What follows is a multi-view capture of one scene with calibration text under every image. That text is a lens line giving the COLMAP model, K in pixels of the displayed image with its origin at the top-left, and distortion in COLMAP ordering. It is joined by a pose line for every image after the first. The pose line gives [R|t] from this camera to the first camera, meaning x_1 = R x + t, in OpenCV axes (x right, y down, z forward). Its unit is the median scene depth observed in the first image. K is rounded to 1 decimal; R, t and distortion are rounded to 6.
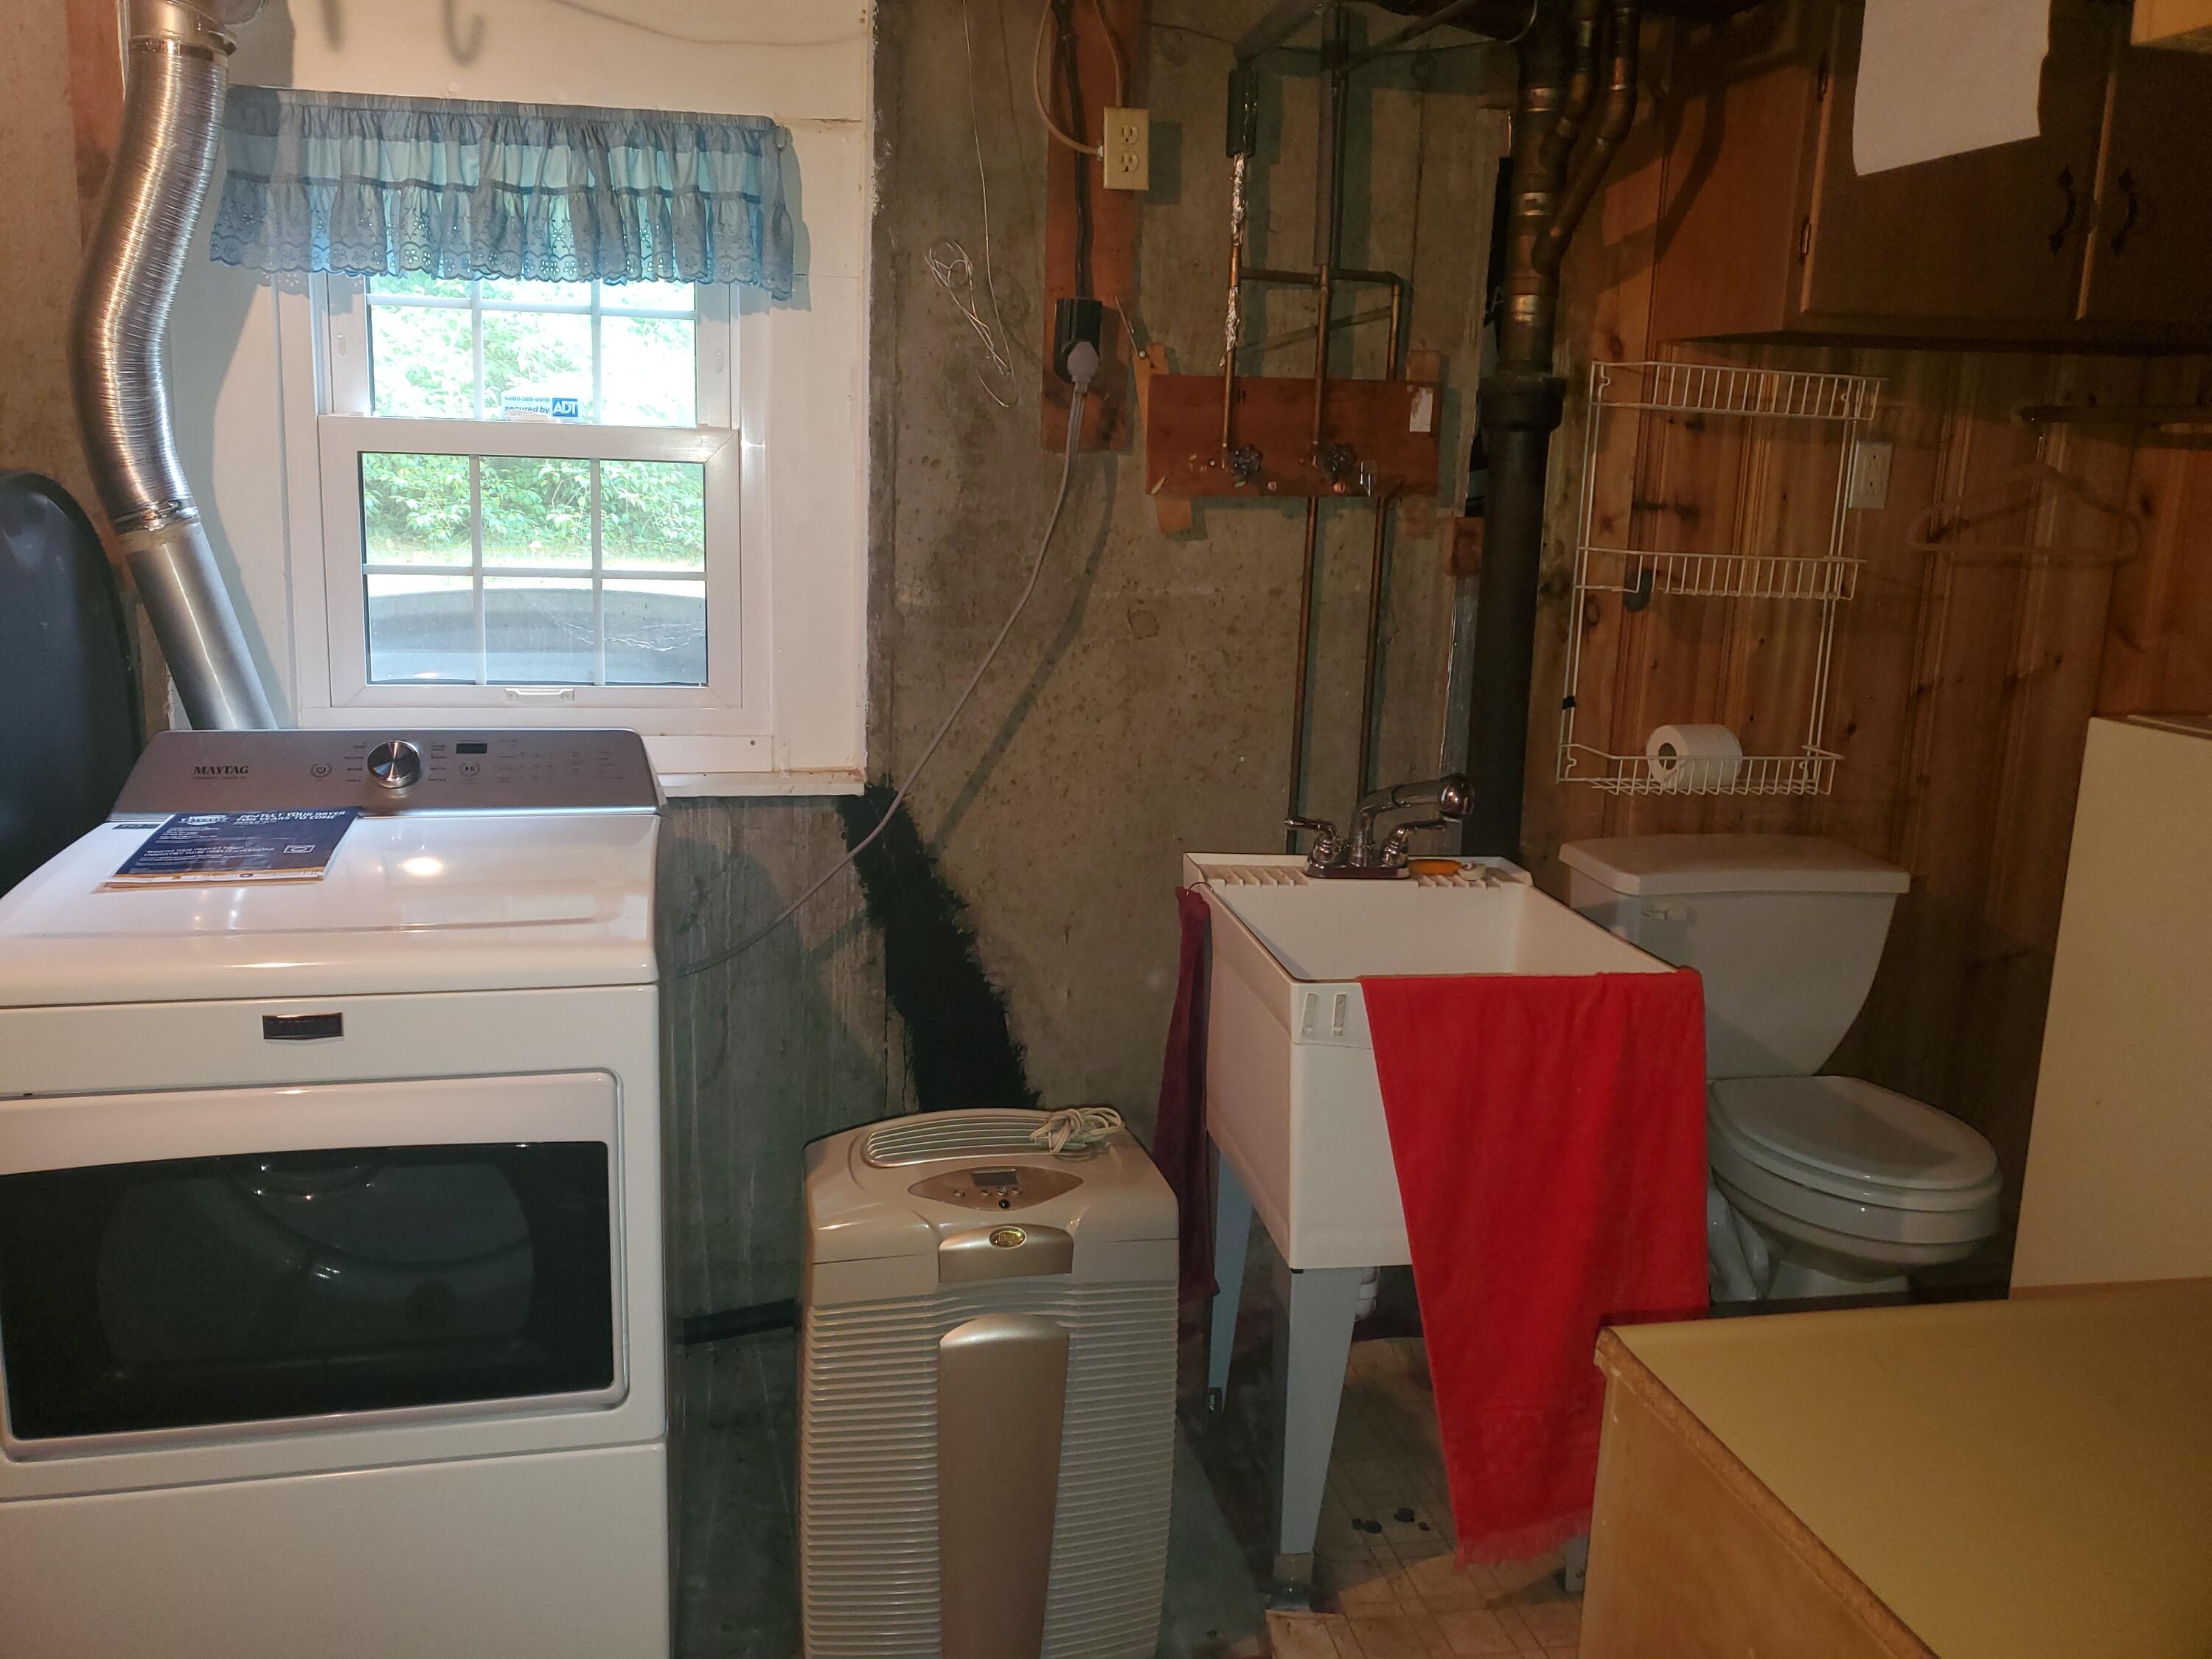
lens RADIAL K [[1692.2, 0, 1106.0], [0, 1692.2, 829.5], [0, 0, 1]] dist [0.096048, -0.143533]
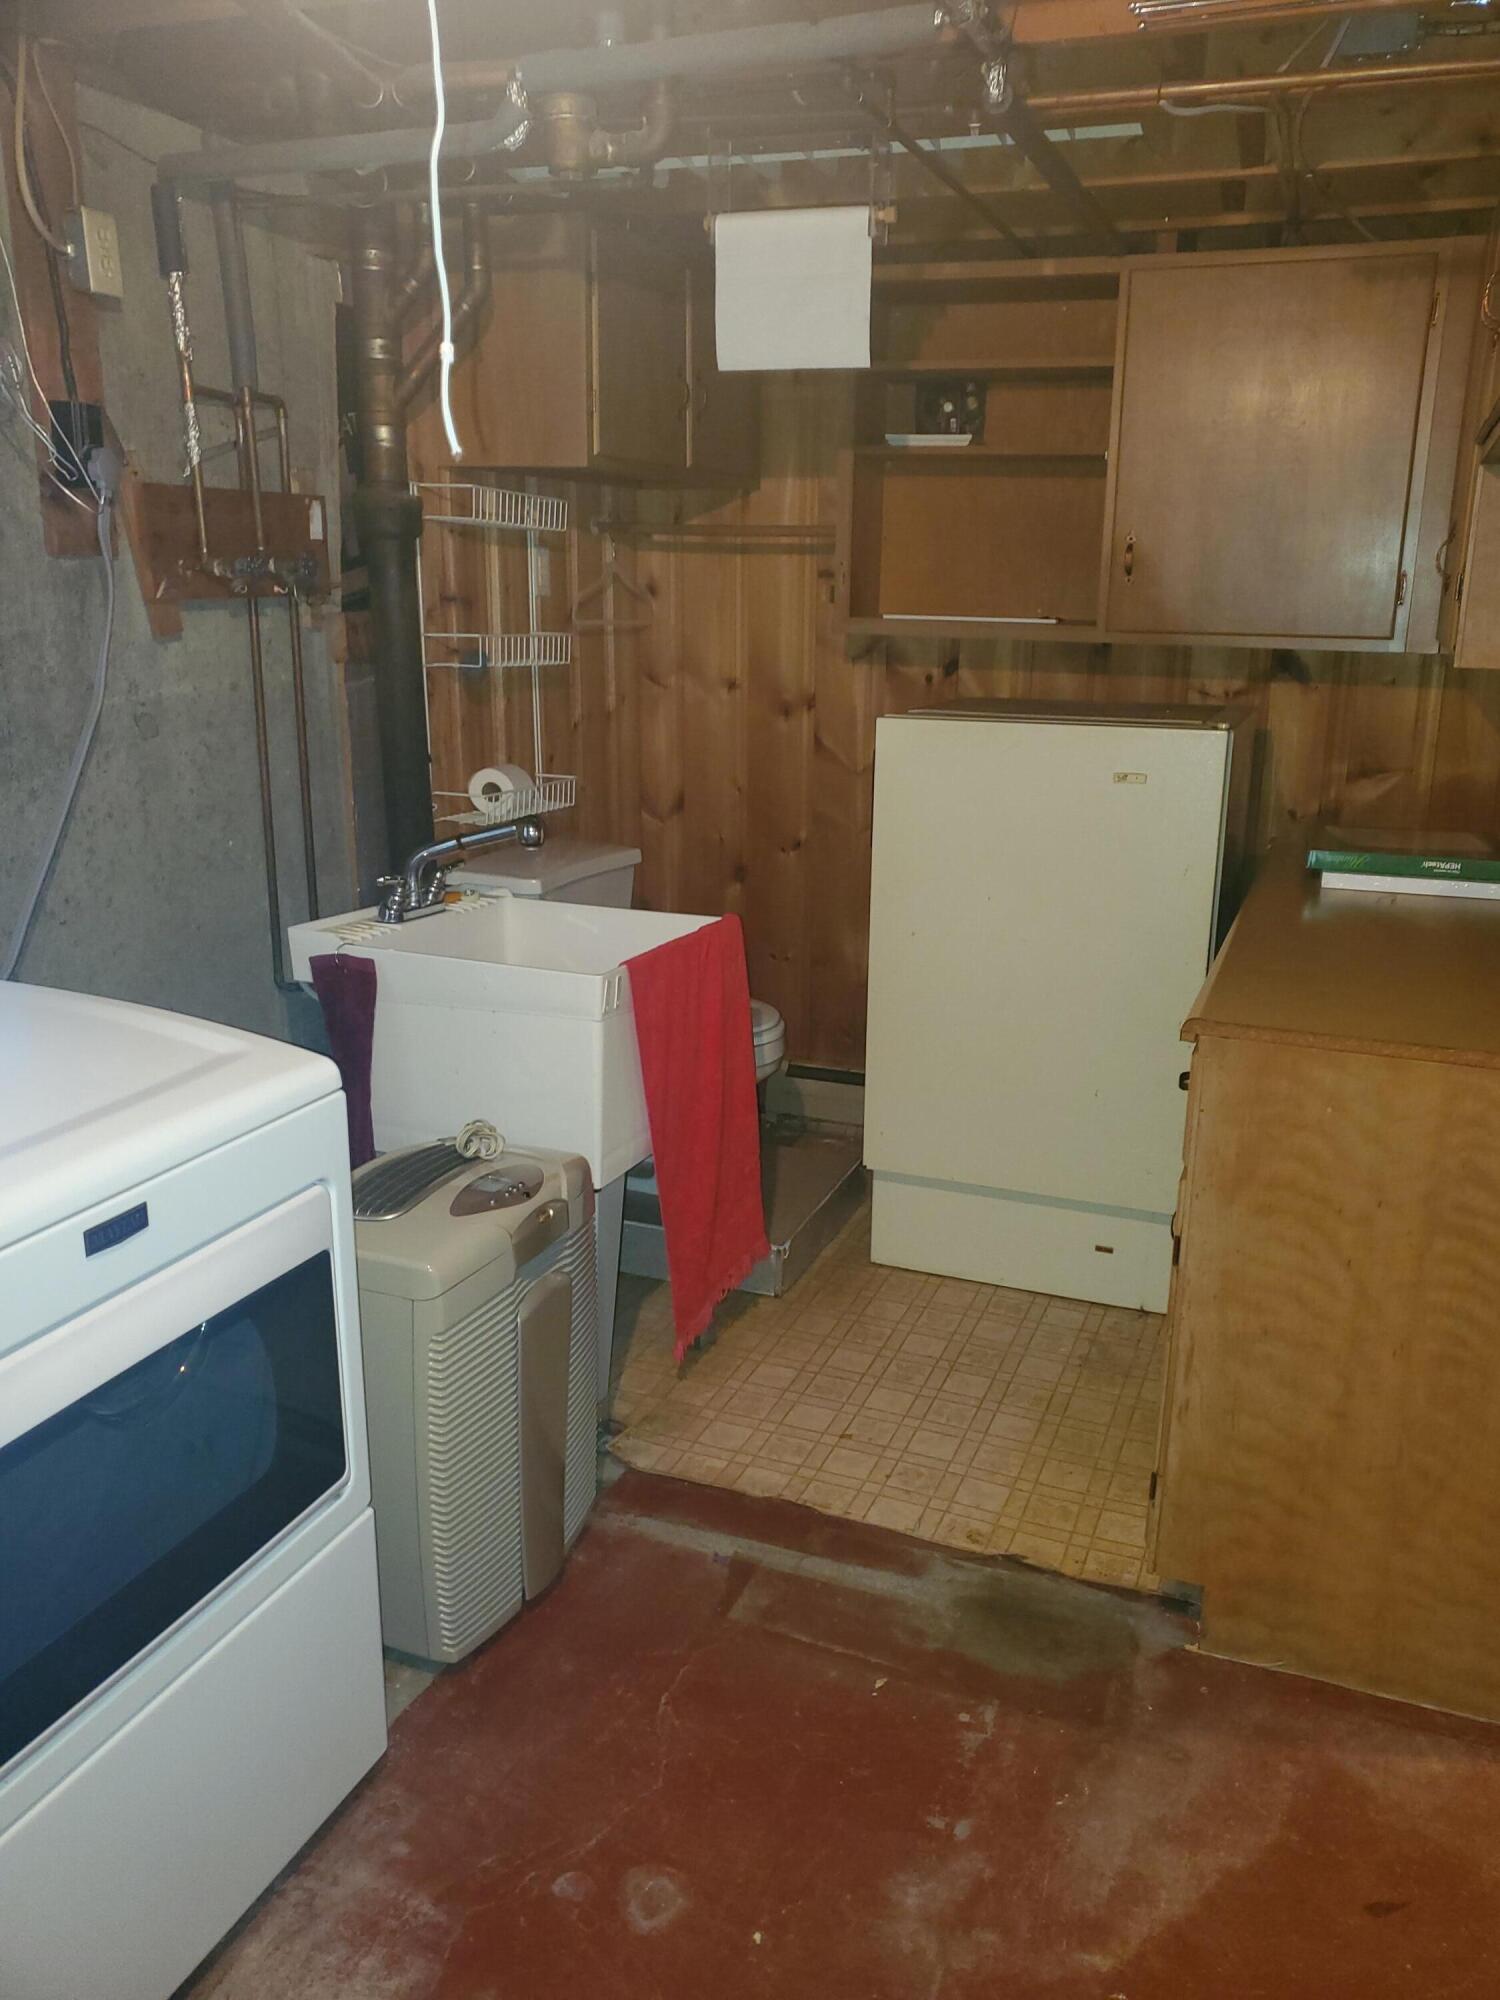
lens RADIAL K [[1568.2, 0, 750.0], [0, 1568.2, 1000.0], [0, 0, 1]] dist [0.008962, 0.030682]
pose [[0.561313, -0.233387, 0.794014, -0.566255], [0.180479, 0.970842, 0.157776, -0.044314], [-0.807685, 0.054742, 0.587068, 0.153303]]
